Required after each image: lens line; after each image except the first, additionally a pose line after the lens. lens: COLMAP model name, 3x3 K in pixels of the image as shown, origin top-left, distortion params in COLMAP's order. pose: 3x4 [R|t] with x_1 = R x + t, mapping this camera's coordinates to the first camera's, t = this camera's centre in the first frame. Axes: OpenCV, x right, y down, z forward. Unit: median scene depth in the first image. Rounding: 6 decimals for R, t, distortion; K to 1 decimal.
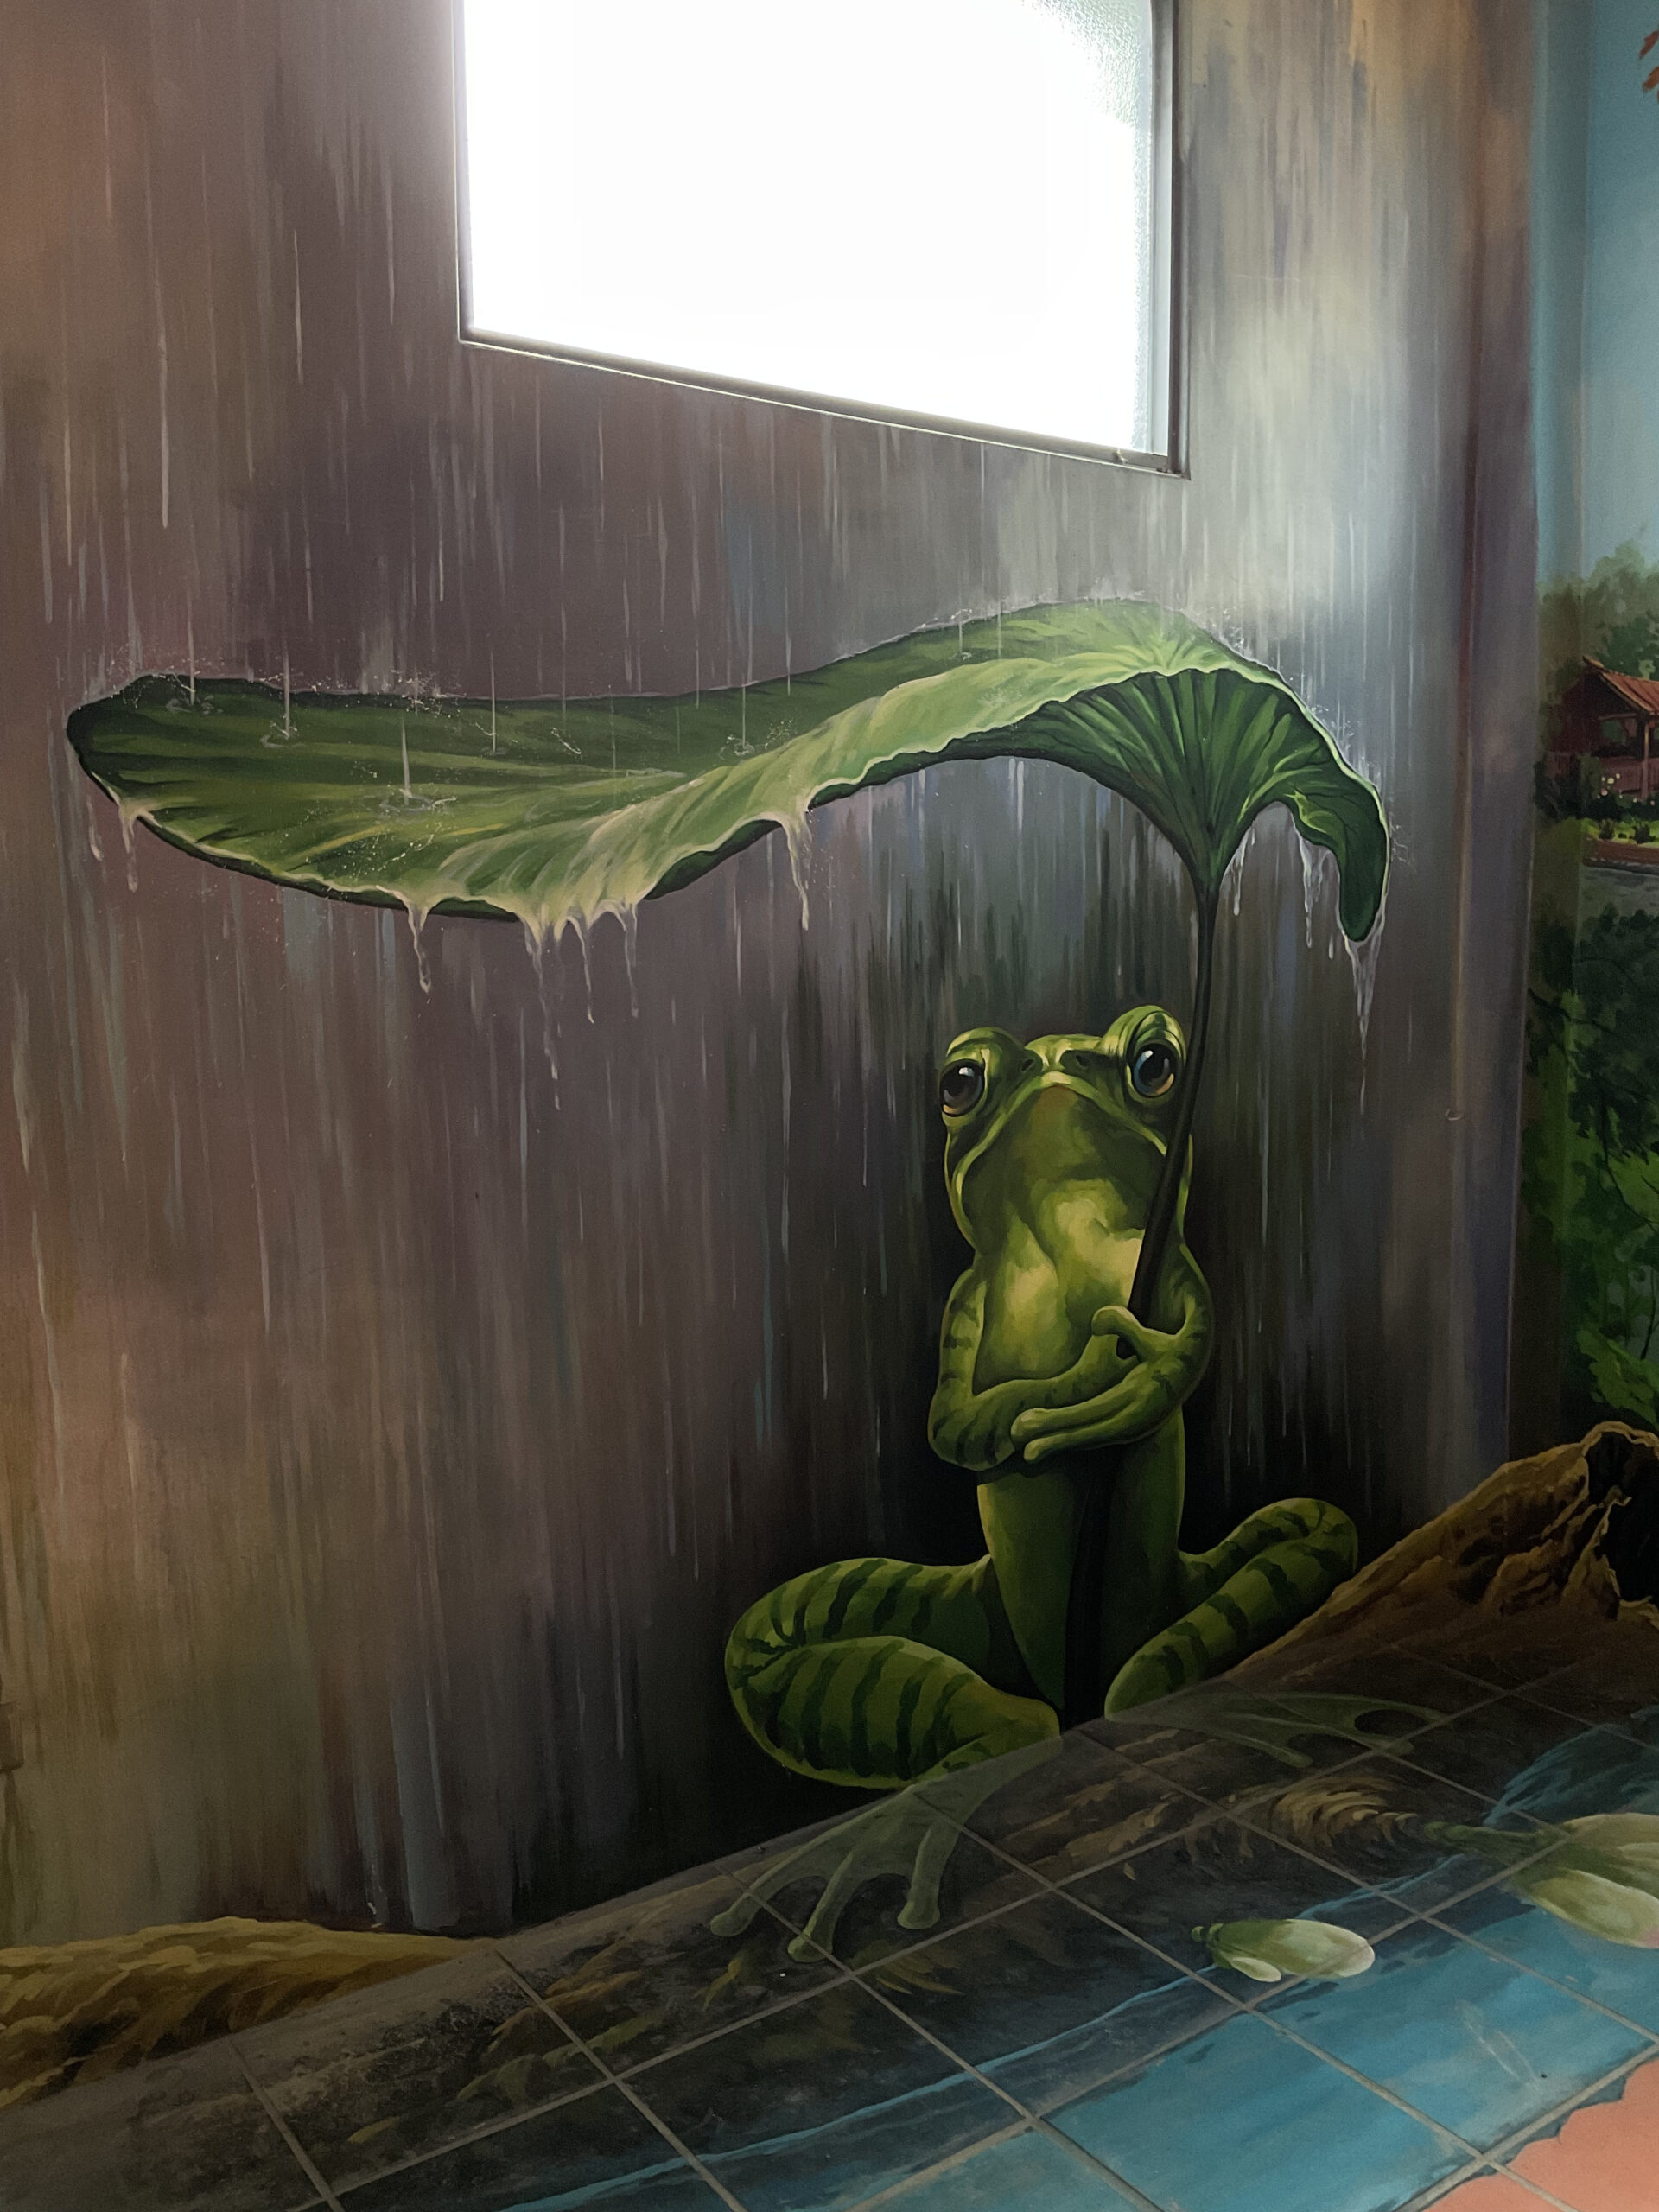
lens RADIAL K [[1852.1, 0, 830.6], [0, 1852.1, 1105.0], [0, 0, 1]] dist [-0.013813, -0.010808]
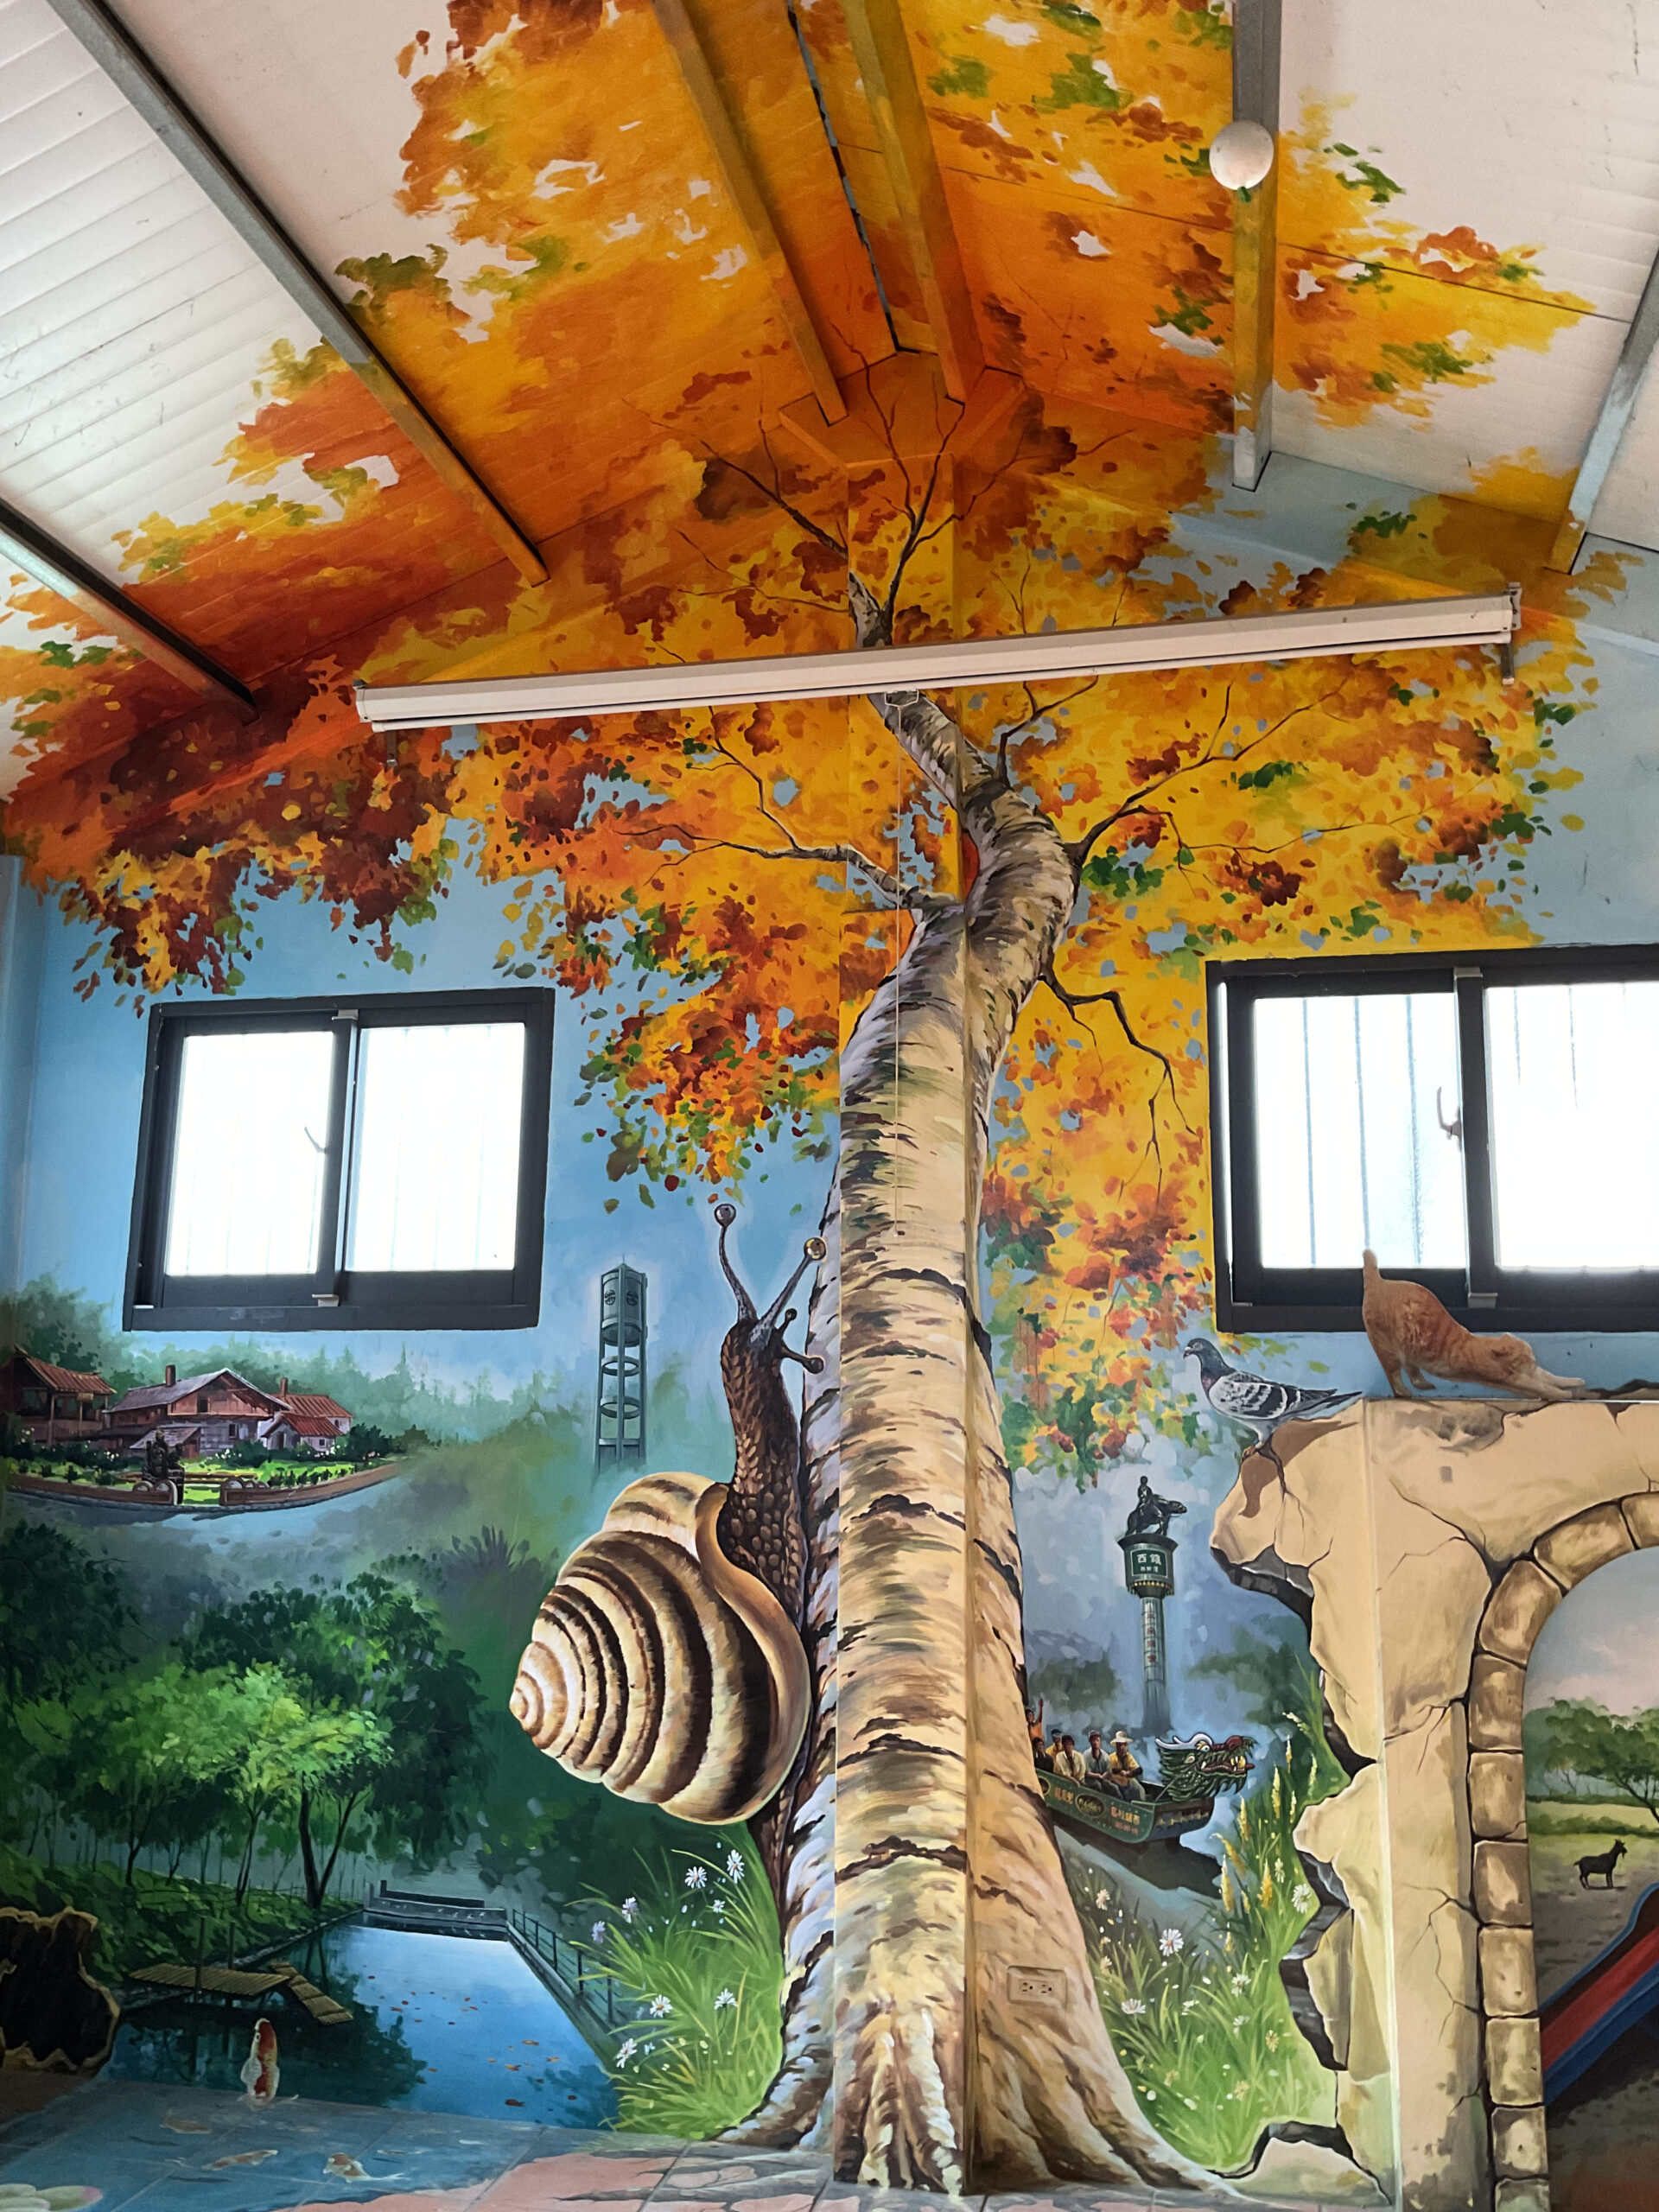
lens RADIAL K [[1852.1, 0, 829.8], [0, 1852.1, 1102.9], [0, 0, 1]] dist [-0.013813, -0.010808]
pose [[0.741505, 0.137400, 0.656728, -0.097522], [0.053732, 0.963502, -0.262252, -0.011365], [-0.668793, 0.229748, 0.707059, -0.504971]]
